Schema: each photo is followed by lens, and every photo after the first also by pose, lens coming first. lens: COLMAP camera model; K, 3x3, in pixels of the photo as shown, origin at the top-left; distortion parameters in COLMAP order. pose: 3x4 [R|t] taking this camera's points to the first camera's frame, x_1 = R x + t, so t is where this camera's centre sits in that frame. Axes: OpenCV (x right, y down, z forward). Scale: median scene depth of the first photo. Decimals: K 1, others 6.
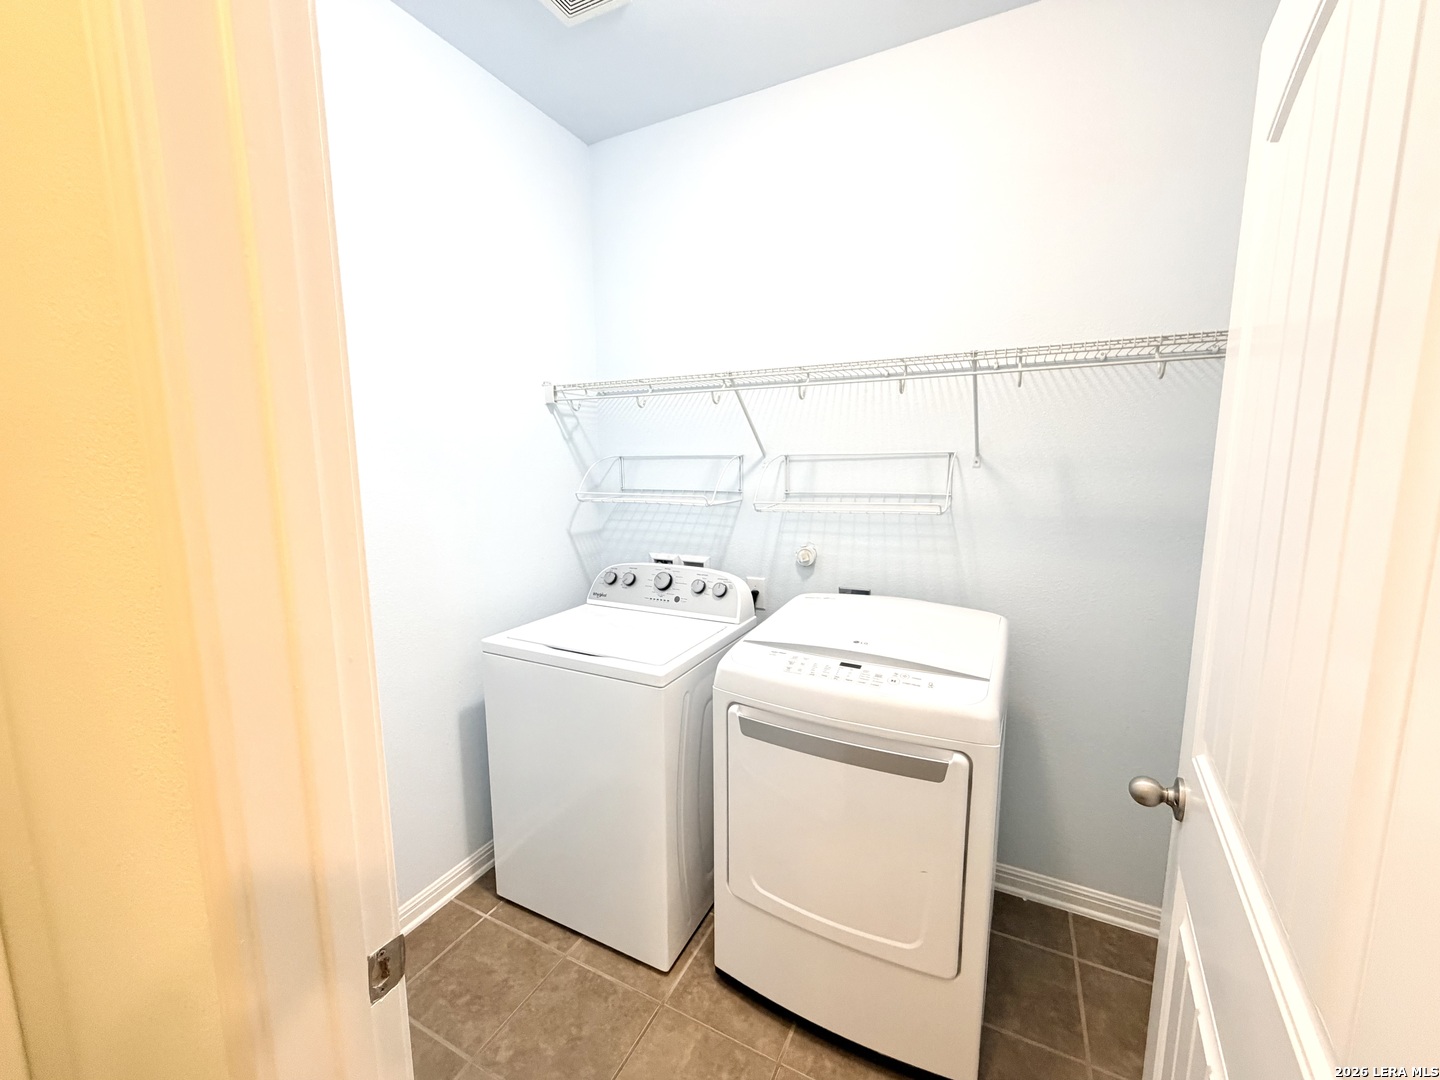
lens RADIAL K [[576.3, 0, 718.8], [0, 576.3, 540.9], [0, 0, 1]] dist [0.001955, 0.000202]
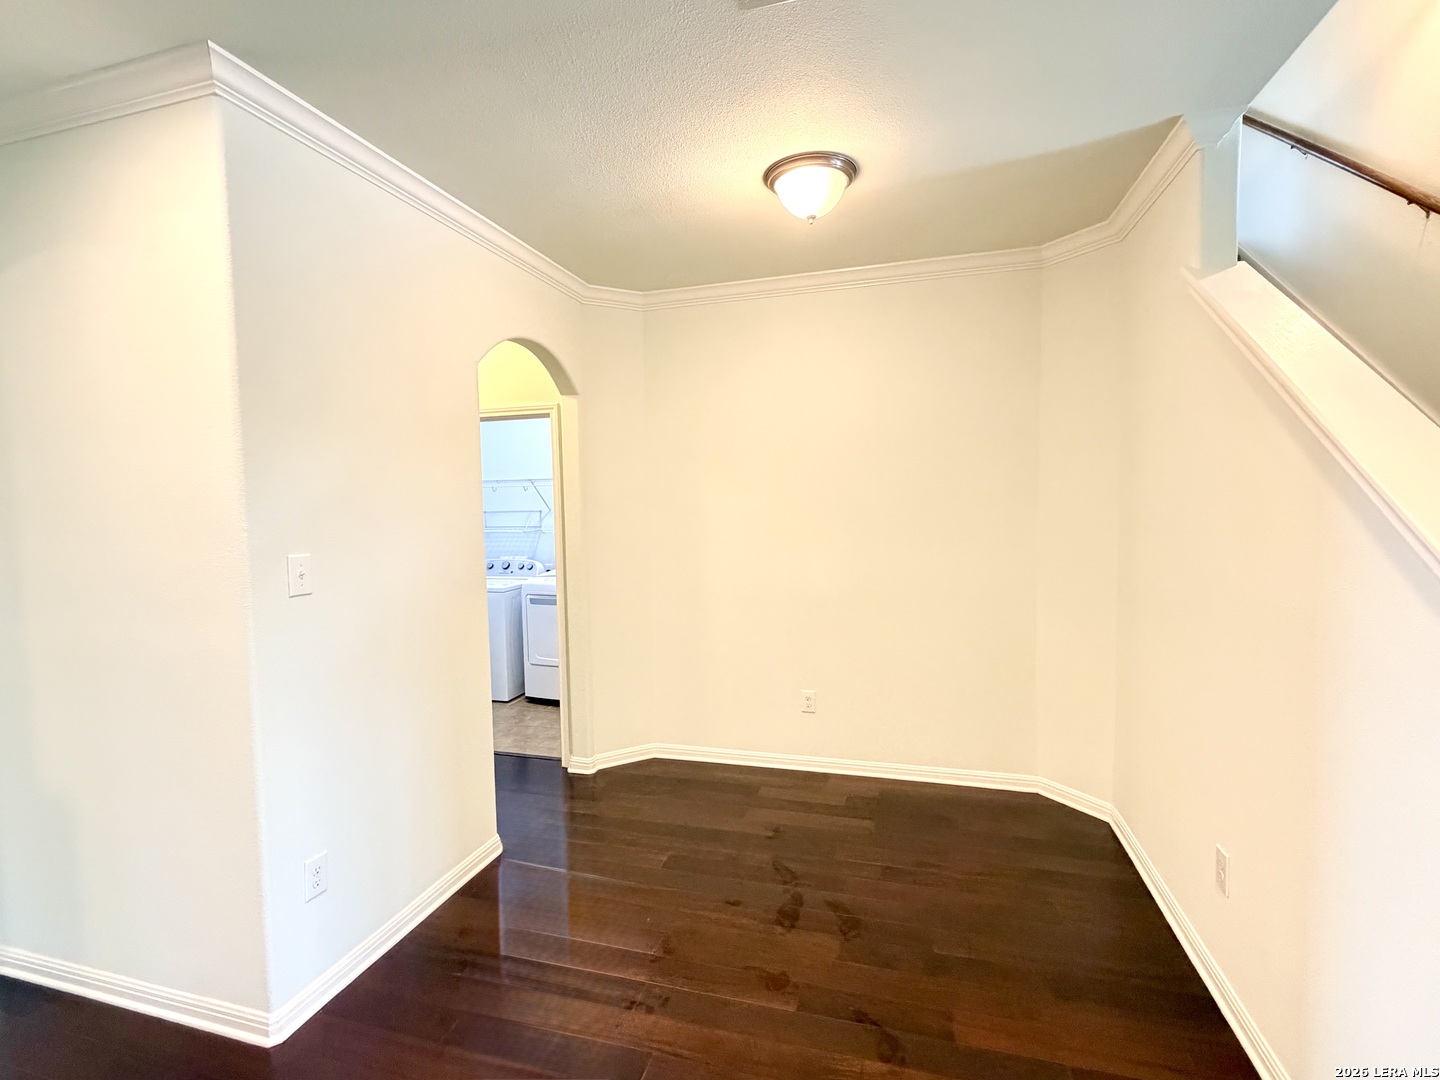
lens RADIAL K [[667.9, 0, 724.8], [0, 667.9, 537.6], [0, 0, 1]] dist [0.000936, 0.000011]
pose [[0.981661, -0.030702, 0.188145, 0.254076], [0.045446, 0.996181, -0.074557, 0.188954], [-0.185138, 0.081740, 0.979307, -1.715193]]
